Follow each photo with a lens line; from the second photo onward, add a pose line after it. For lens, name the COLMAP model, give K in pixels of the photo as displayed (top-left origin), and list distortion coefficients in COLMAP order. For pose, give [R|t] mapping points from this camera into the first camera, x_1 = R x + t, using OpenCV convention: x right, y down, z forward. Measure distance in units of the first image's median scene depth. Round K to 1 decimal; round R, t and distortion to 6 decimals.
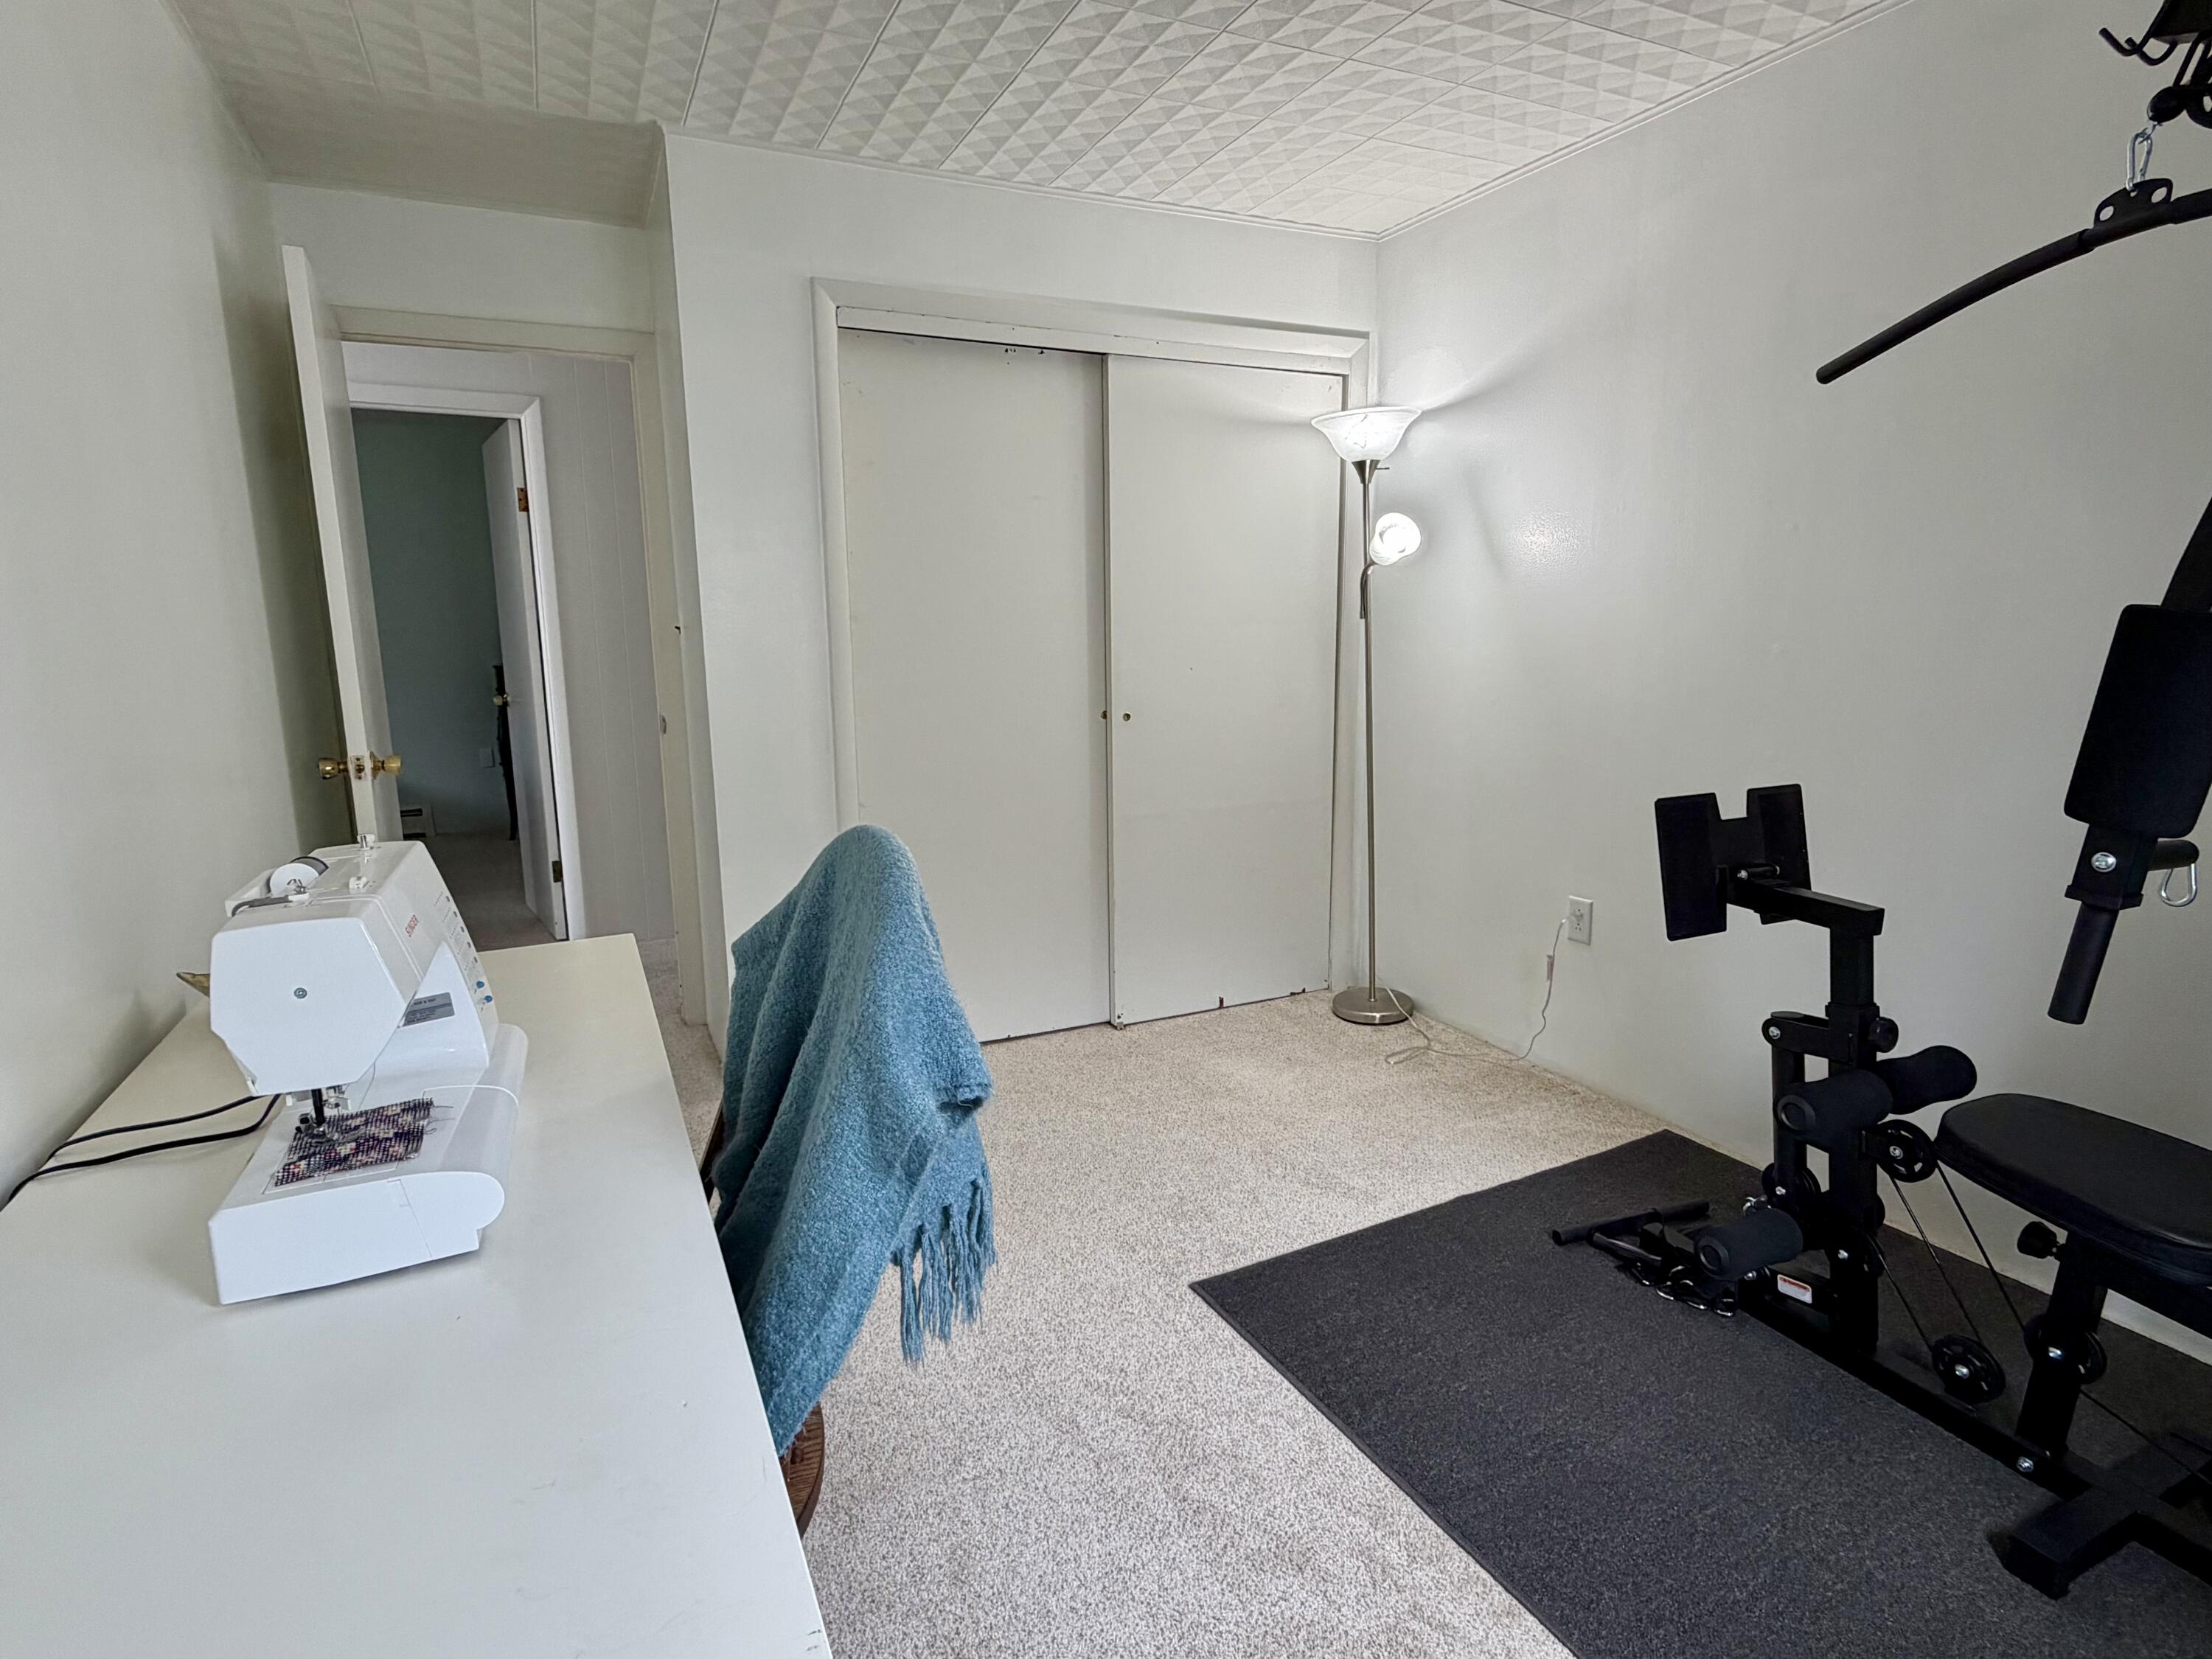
lens RADIAL K [[1138.5, 0, 1102.4], [0, 1138.5, 827.7], [0, 0, 1]] dist [0.002521, -0.000673]
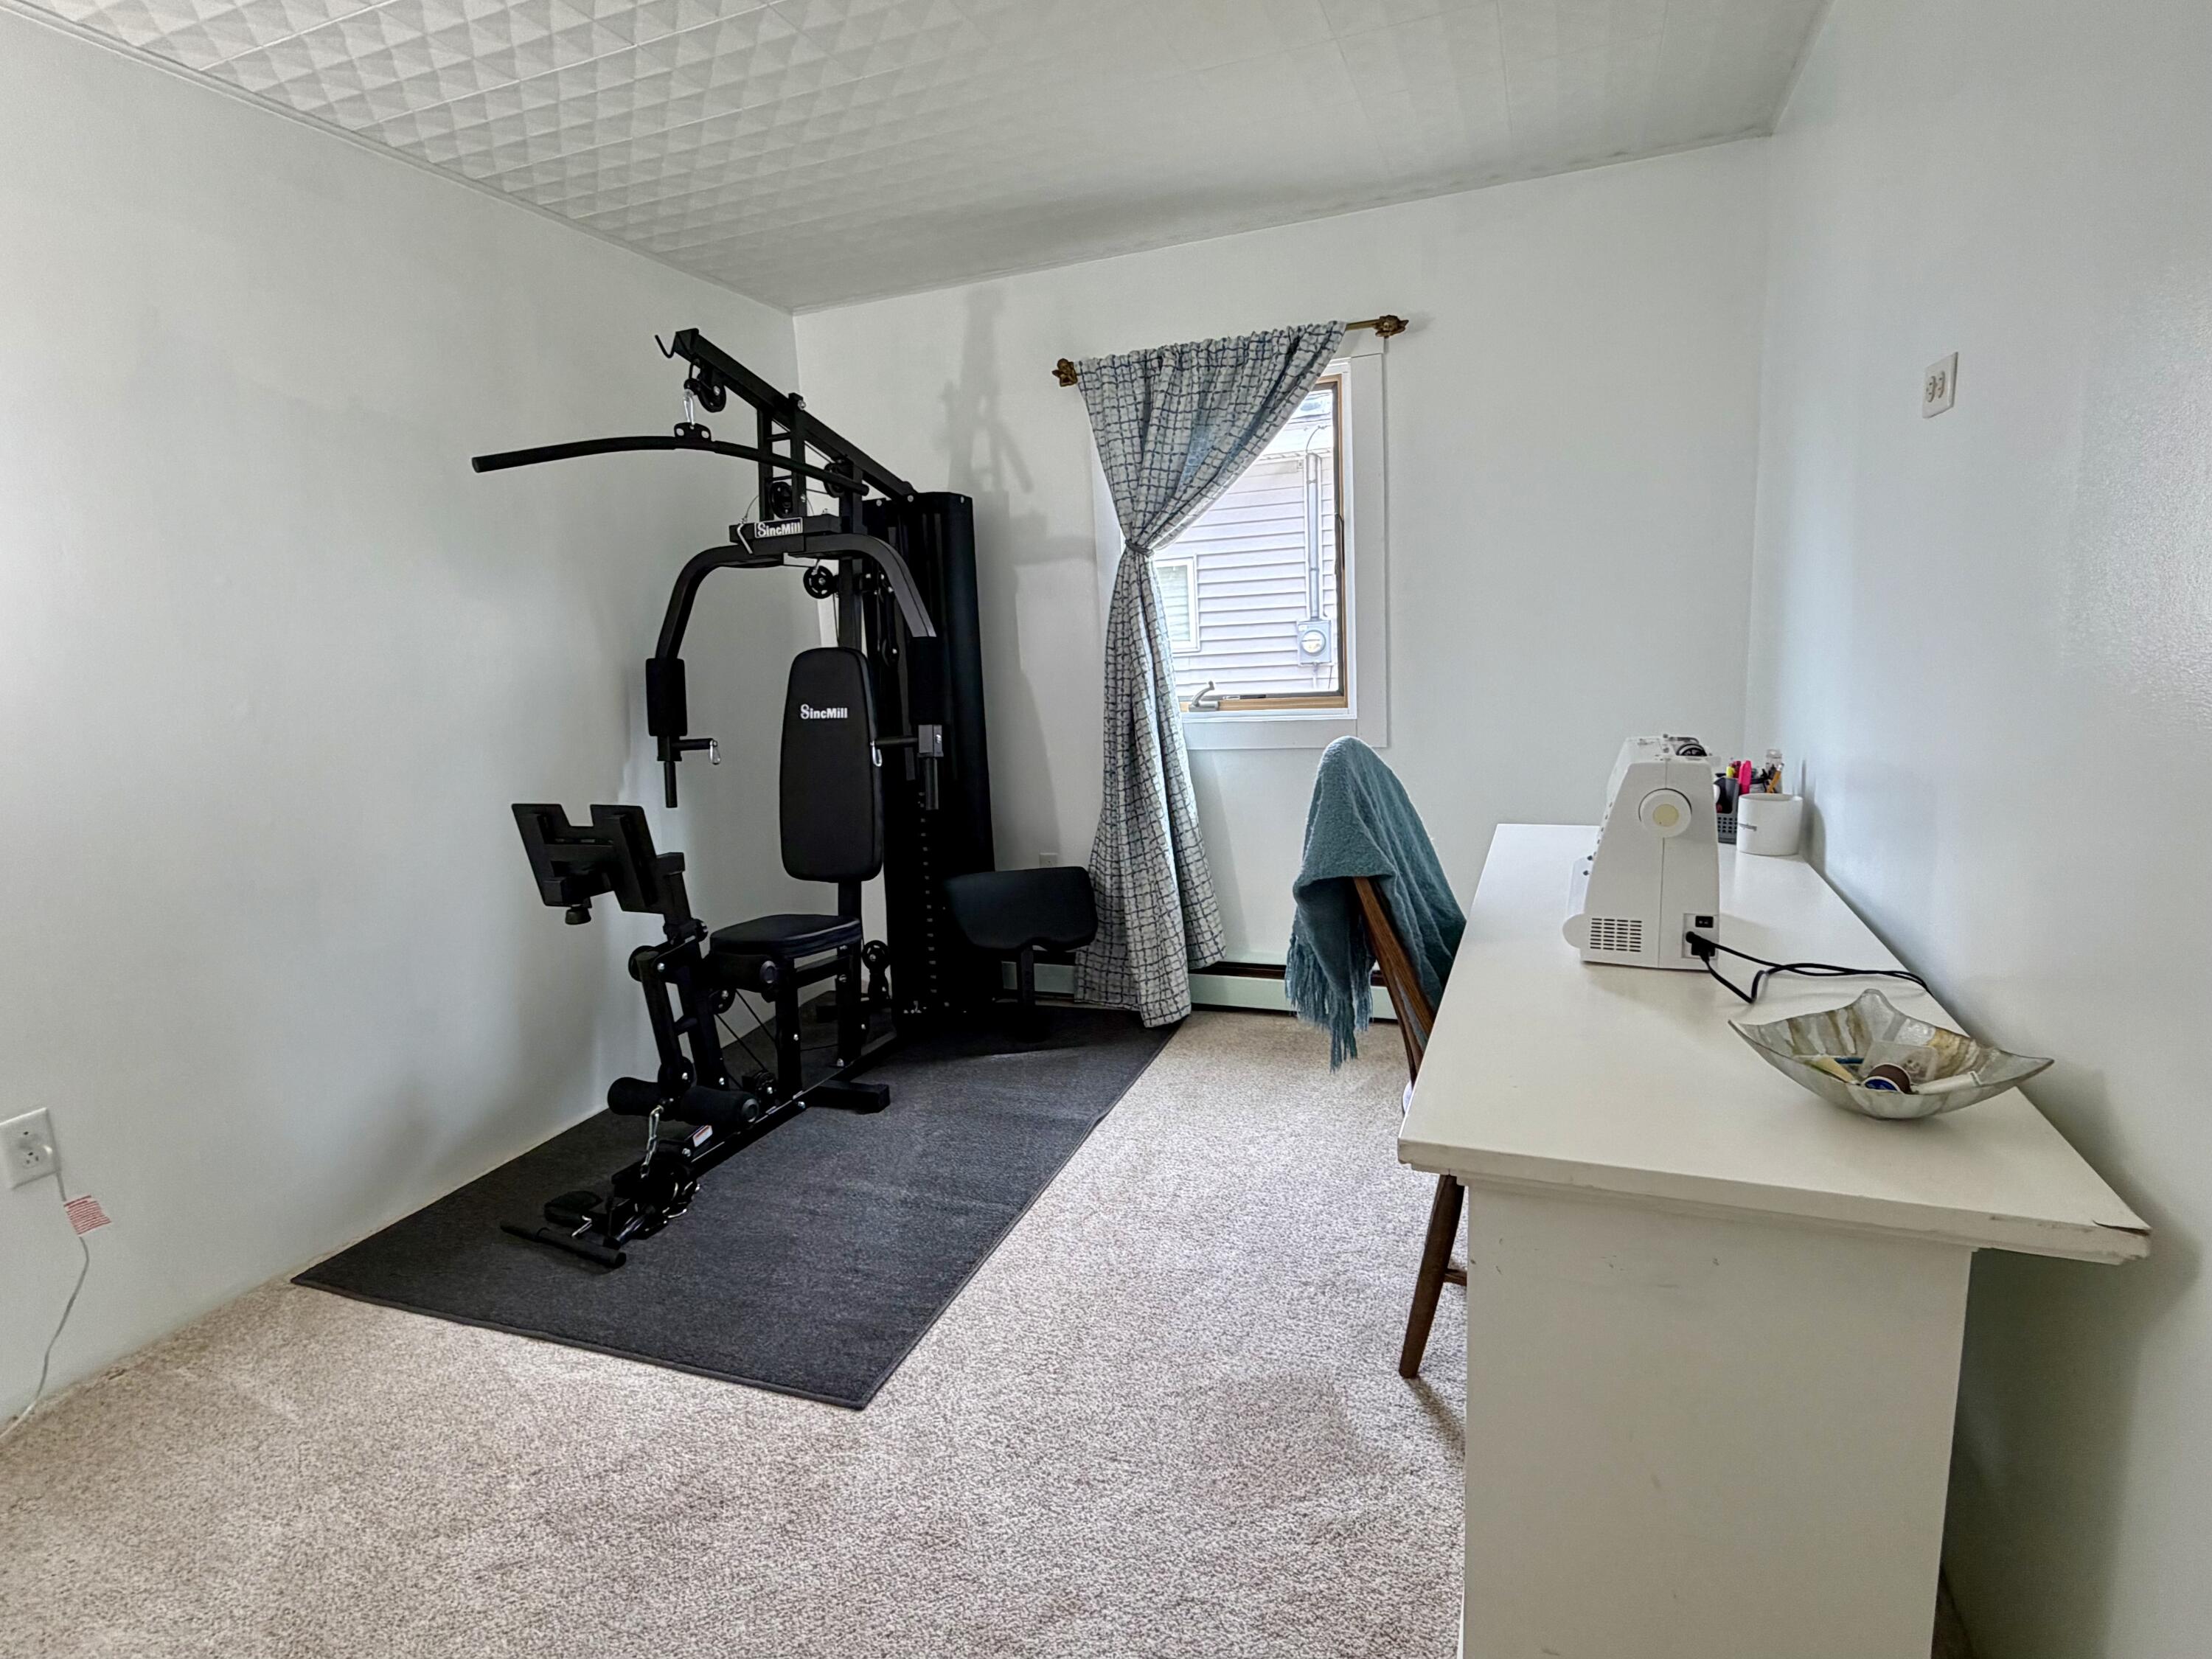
lens RADIAL K [[1138.5, 0, 1102.4], [0, 1138.5, 827.7], [0, 0, 1]] dist [0.002521, -0.000673]
pose [[-0.672742, -0.082825, 0.735226, -0.711977], [0.187399, 0.942237, 0.277617, -0.244056], [-0.715751, 0.324546, -0.618361, 1.386486]]
